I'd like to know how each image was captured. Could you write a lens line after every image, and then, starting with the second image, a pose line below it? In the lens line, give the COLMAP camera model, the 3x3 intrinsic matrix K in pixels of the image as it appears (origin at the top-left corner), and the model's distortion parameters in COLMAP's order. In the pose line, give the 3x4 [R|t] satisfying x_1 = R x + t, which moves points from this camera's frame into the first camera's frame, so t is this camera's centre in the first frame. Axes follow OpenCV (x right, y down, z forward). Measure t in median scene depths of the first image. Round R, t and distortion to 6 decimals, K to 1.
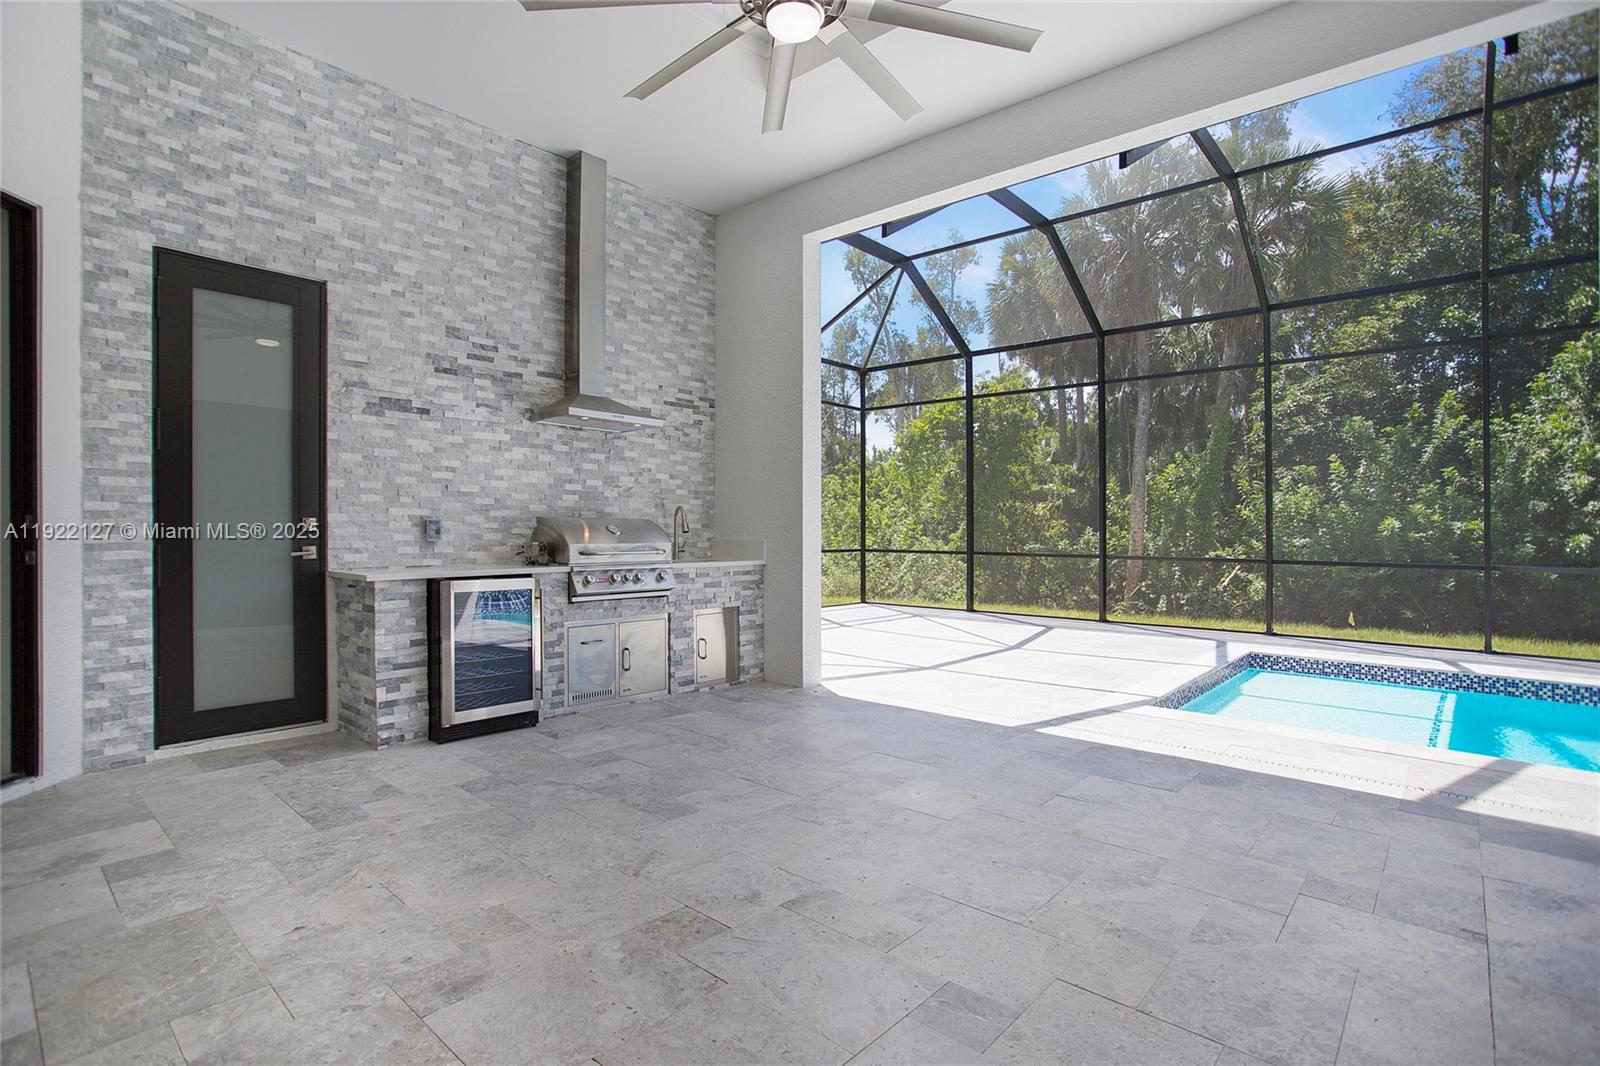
lens RADIAL K [[785.6, 0, 777.9], [0, 785.6, 527.9], [0, 0, 1]] dist [-0.034875, 0.012900]
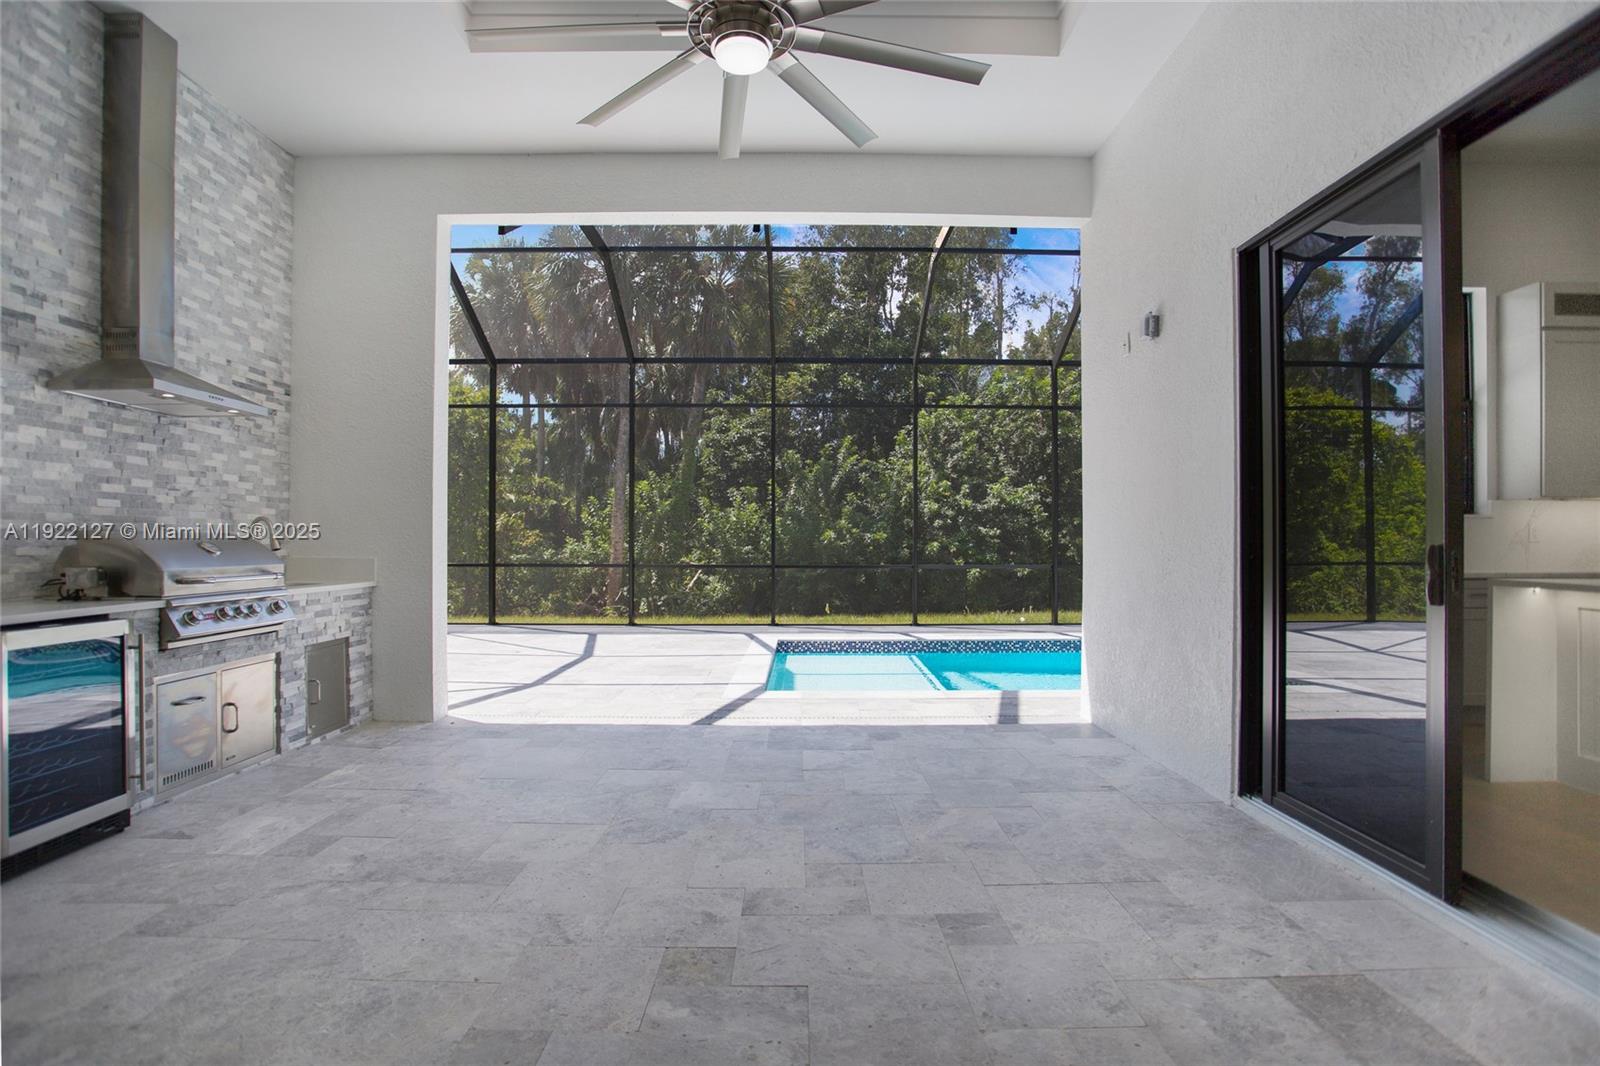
lens RADIAL K [[785.6, 0, 811.7], [0, 785.6, 532.2], [0, 0, 1]] dist [-0.034875, 0.012900]
pose [[0.735867, 0.001850, 0.677123, -0.281197], [0.001232, 0.999991, -0.004071, -0.009138], [-0.677125, 0.003830, 0.735858, 0.070988]]
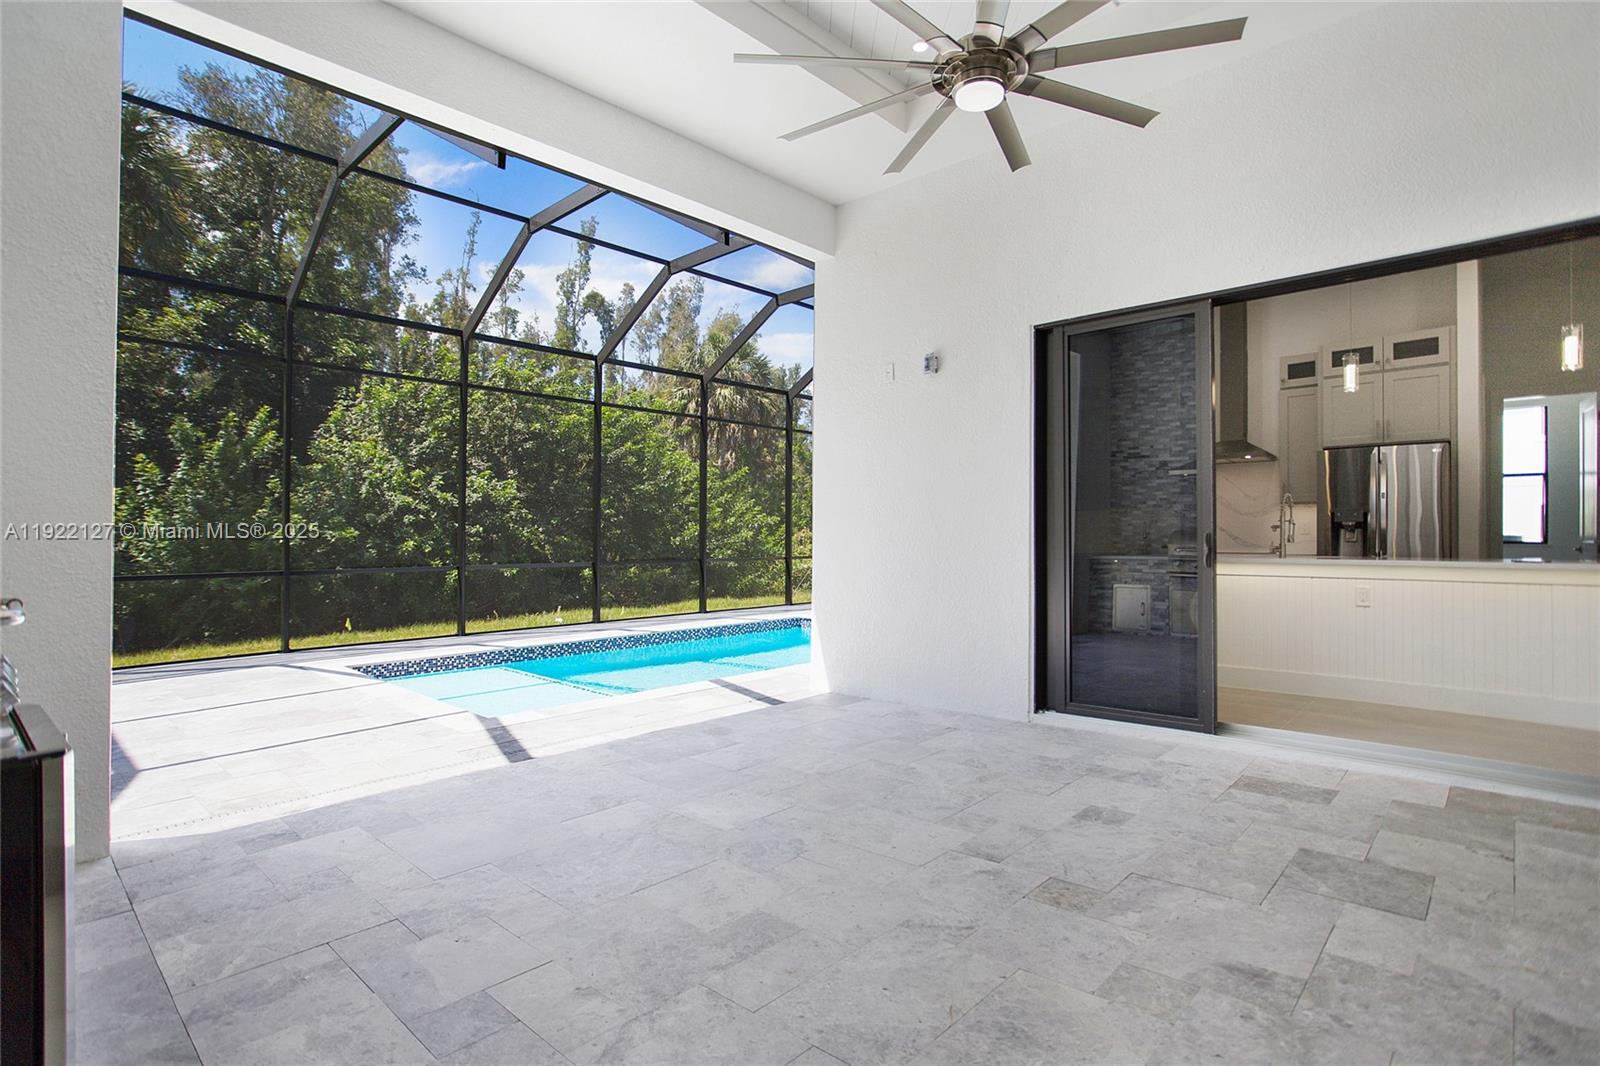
lens RADIAL K [[785.6, 0, 861.3], [0, 785.6, 546.4], [0, 0, 1]] dist [-0.034875, 0.012900]
pose [[-0.038270, -0.015178, 0.999152, -0.513365], [0.002285, 0.999881, 0.015277, -0.001244], [-0.999265, 0.002868, -0.038231, 0.561877]]
